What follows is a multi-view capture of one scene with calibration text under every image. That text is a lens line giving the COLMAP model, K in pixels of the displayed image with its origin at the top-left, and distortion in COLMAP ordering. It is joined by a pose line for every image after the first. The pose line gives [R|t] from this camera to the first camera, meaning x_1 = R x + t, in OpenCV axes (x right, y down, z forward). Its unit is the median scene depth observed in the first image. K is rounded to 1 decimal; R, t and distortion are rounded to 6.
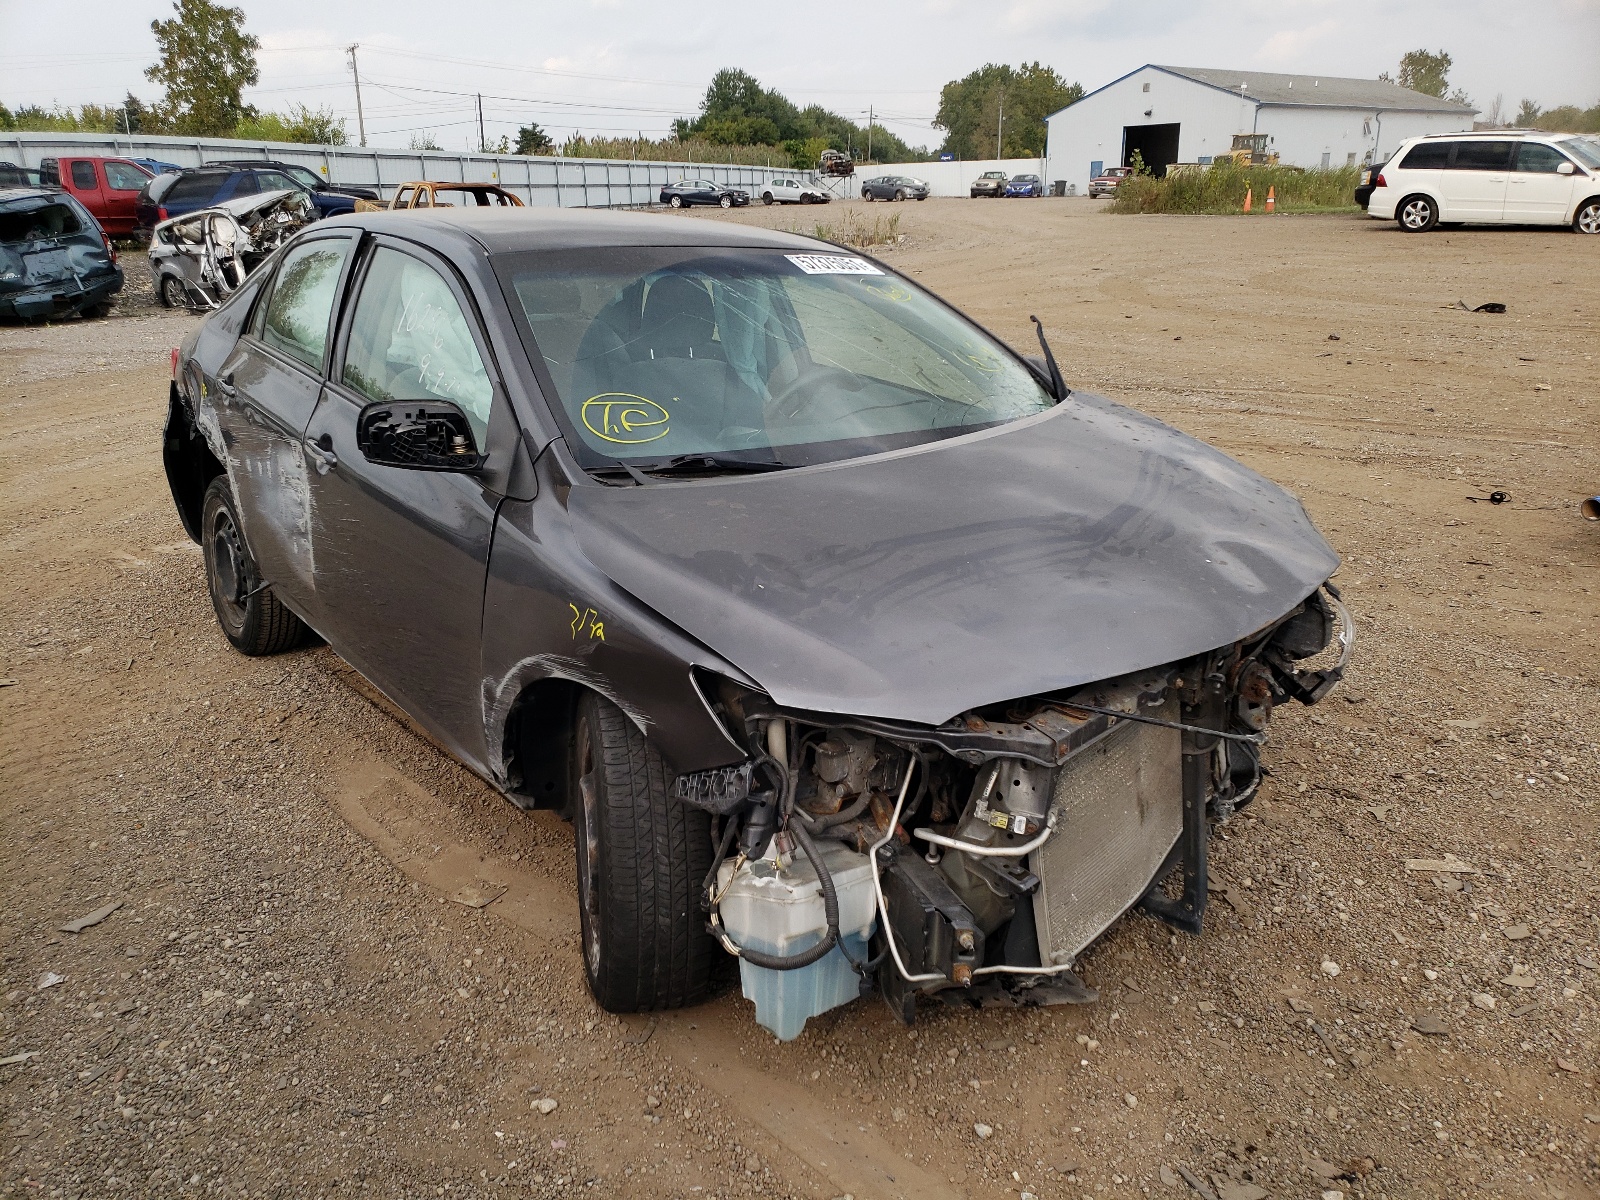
lens RADIAL K [[1203.1, 0, 799.2], [0, 1203.1, 604.2], [0, 0, 1]] dist [0.018386, -0.003759]
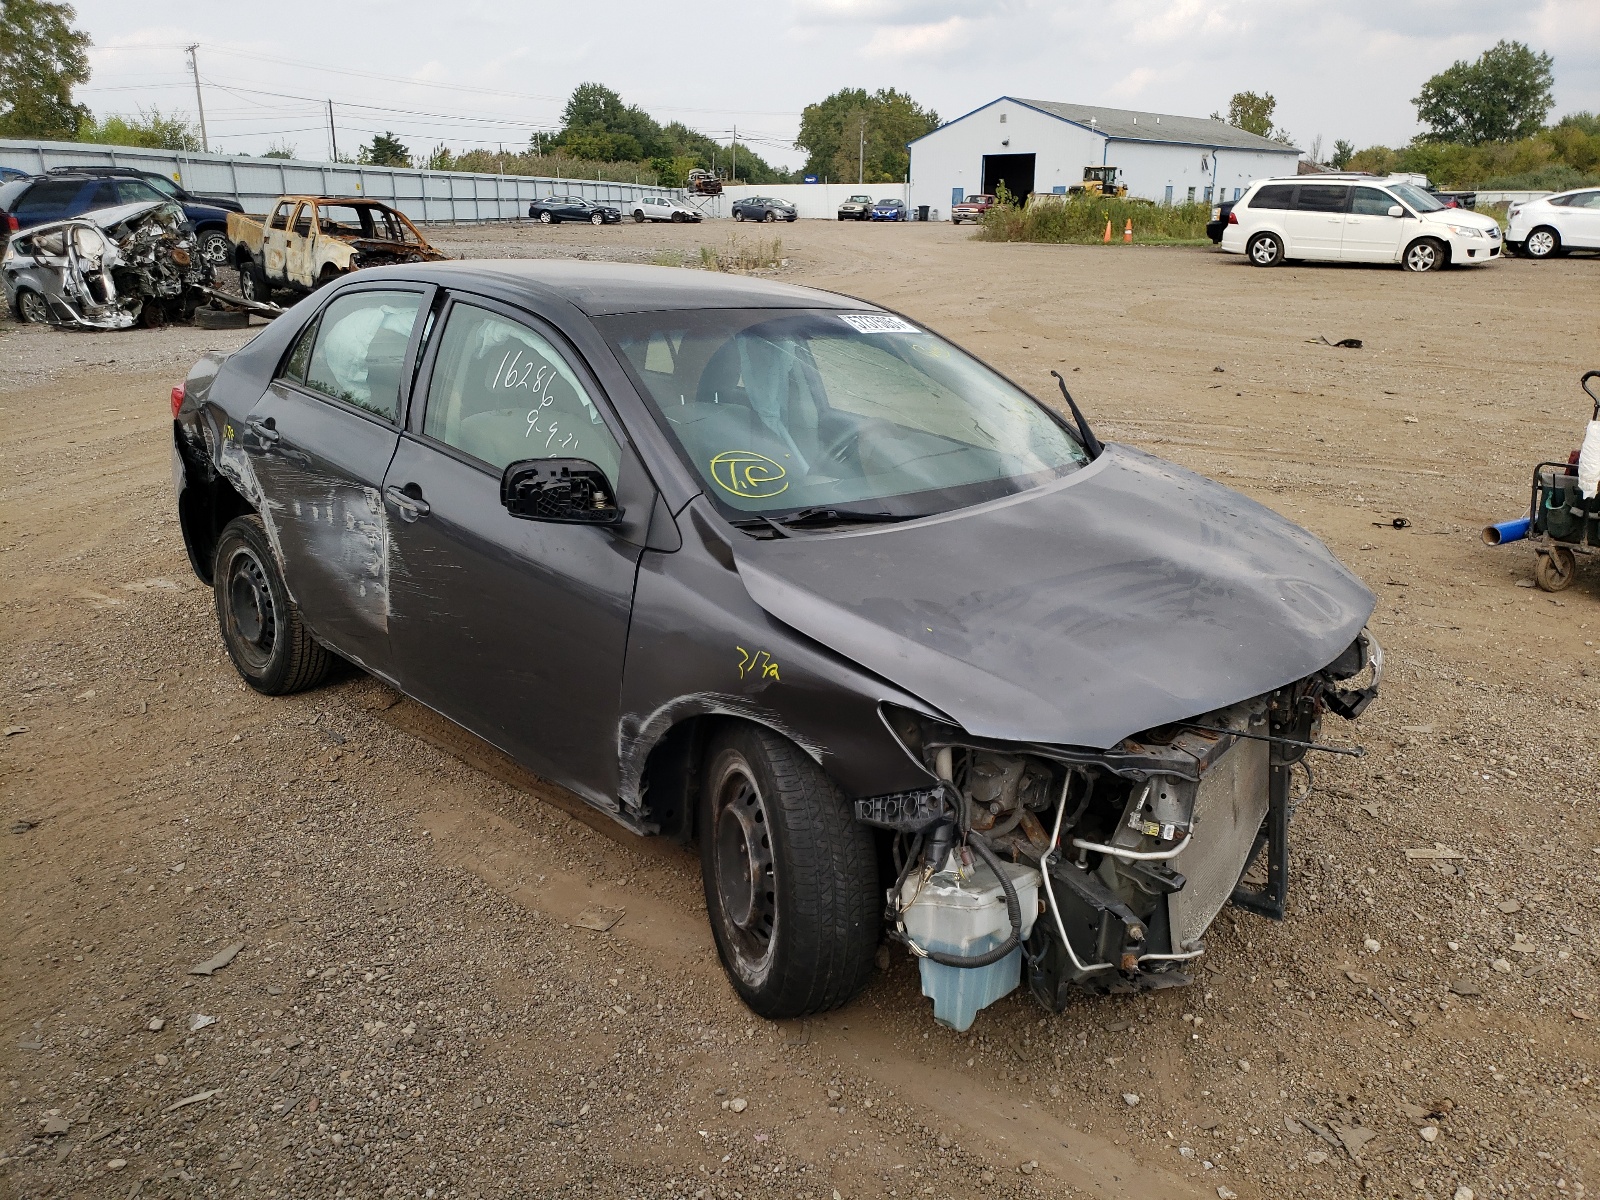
lens RADIAL K [[1214.3, 0, 800.1], [0, 1214.3, 597.6], [0, 0, 1]] dist [0.022732, -0.011534]
pose [[0.991843, -0.016010, 0.126456, -0.222400], [0.018164, 0.999709, -0.015893, -0.022157], [-0.126165, 0.018060, 0.991845, -0.091393]]
